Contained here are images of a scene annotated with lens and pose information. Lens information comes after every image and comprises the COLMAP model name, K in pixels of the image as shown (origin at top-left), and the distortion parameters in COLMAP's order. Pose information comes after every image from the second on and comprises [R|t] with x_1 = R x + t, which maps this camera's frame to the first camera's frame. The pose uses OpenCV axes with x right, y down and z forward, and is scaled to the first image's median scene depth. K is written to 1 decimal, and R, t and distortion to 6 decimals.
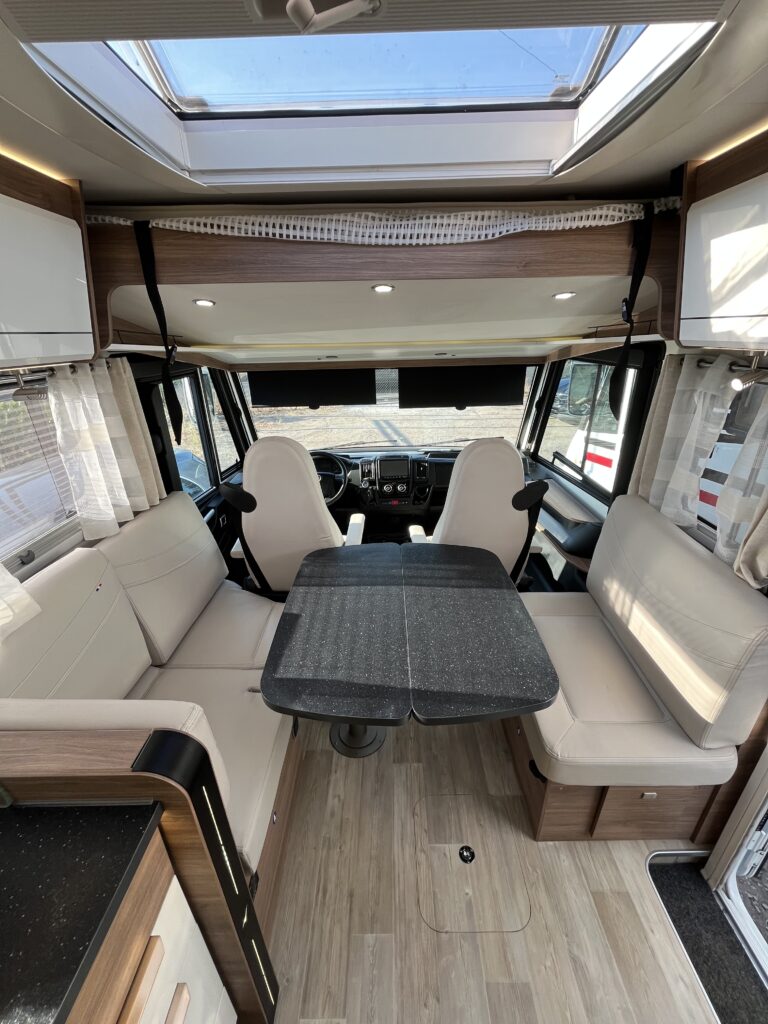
lens RADIAL K [[412.7, 0, 388.0], [0, 412.7, 512.3], [0, 0, 1]] dist [-0.003409, 0.000459]
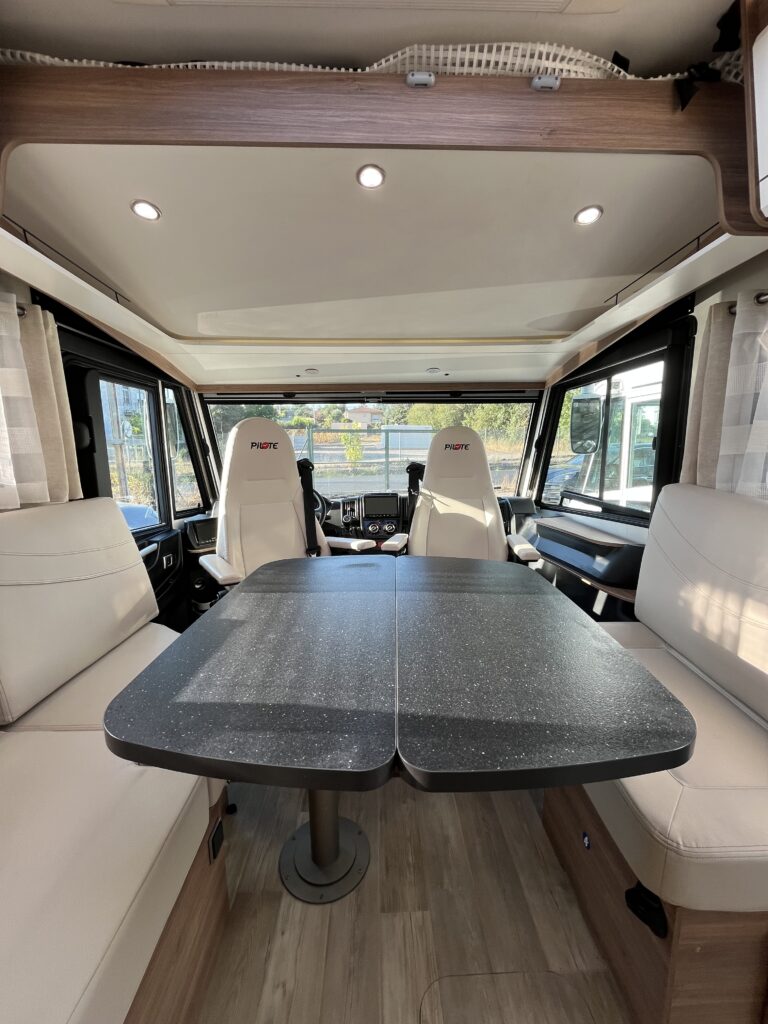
lens RADIAL K [[412.7, 0, 388.4], [0, 412.7, 512.0], [0, 0, 1]] dist [-0.003409, 0.000459]
pose [[0.999299, 0.005931, 0.036964, -0.002837], [0.003594, 0.967611, -0.252421, 0.237602], [-0.037264, 0.252377, 0.966911, 0.332339]]
